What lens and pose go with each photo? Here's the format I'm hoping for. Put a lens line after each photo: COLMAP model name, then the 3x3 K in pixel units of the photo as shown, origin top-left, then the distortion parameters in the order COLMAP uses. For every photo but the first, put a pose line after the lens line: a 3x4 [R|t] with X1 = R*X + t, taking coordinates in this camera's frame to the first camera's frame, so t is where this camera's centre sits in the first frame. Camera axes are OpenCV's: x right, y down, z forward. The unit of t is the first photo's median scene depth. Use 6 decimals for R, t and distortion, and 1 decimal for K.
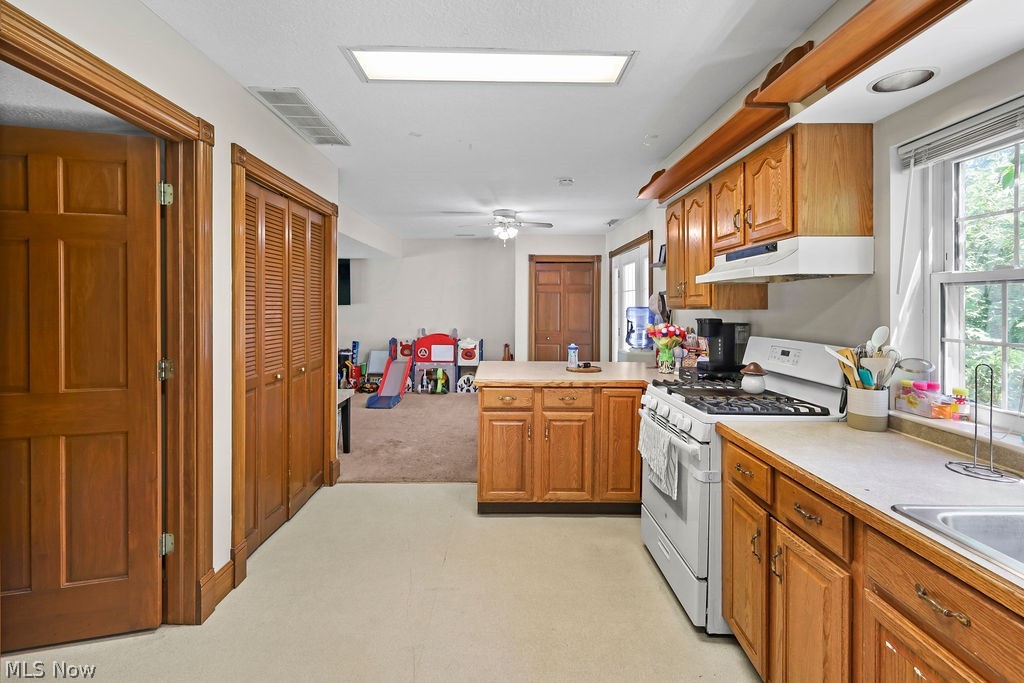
lens RADIAL K [[464.8, 0, 488.4], [0, 464.8, 308.2], [0, 0, 1]] dist [0.001690, 0.000340]
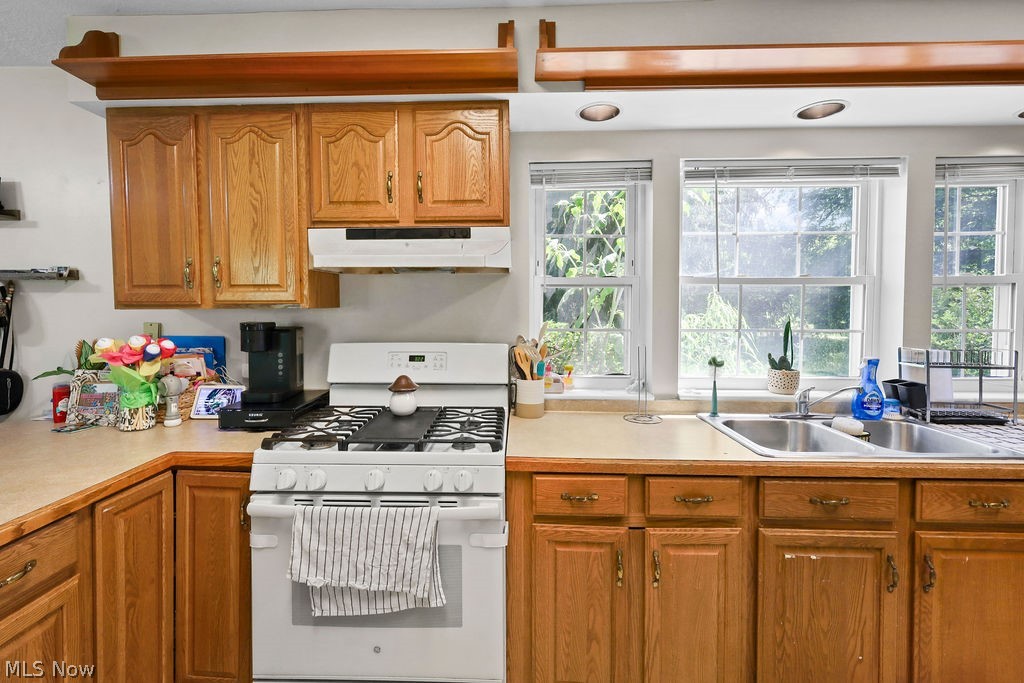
lens RADIAL K [[464.8, 0, 482.5], [0, 464.8, 322.1], [0, 0, 1]] dist [0.001690, 0.000340]
pose [[-0.002362, -0.037883, 0.999279, -0.258234], [0.004844, 0.999270, 0.037894, -0.002180], [-0.999985, 0.004930, -0.002176, 1.080367]]
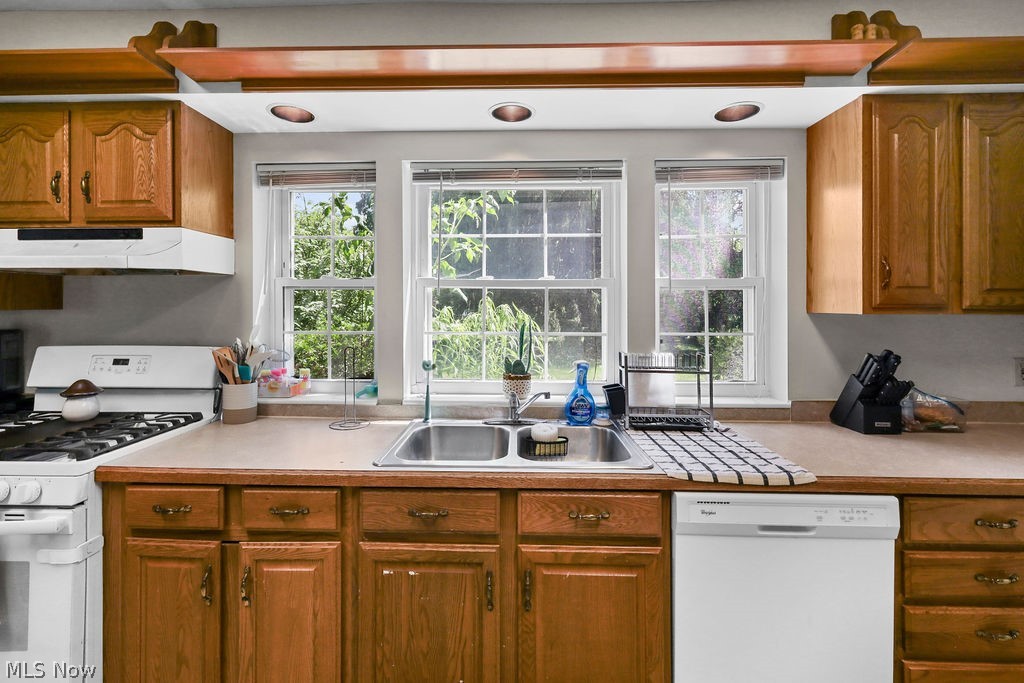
lens RADIAL K [[464.8, 0, 509.8], [0, 464.8, 303.7], [0, 0, 1]] dist [0.001690, 0.000340]
pose [[-0.007837, 0.002593, 0.999966, -0.239644], [0.003273, 0.999991, -0.002567, -0.003275], [-0.999964, 0.003253, -0.007845, 0.385422]]
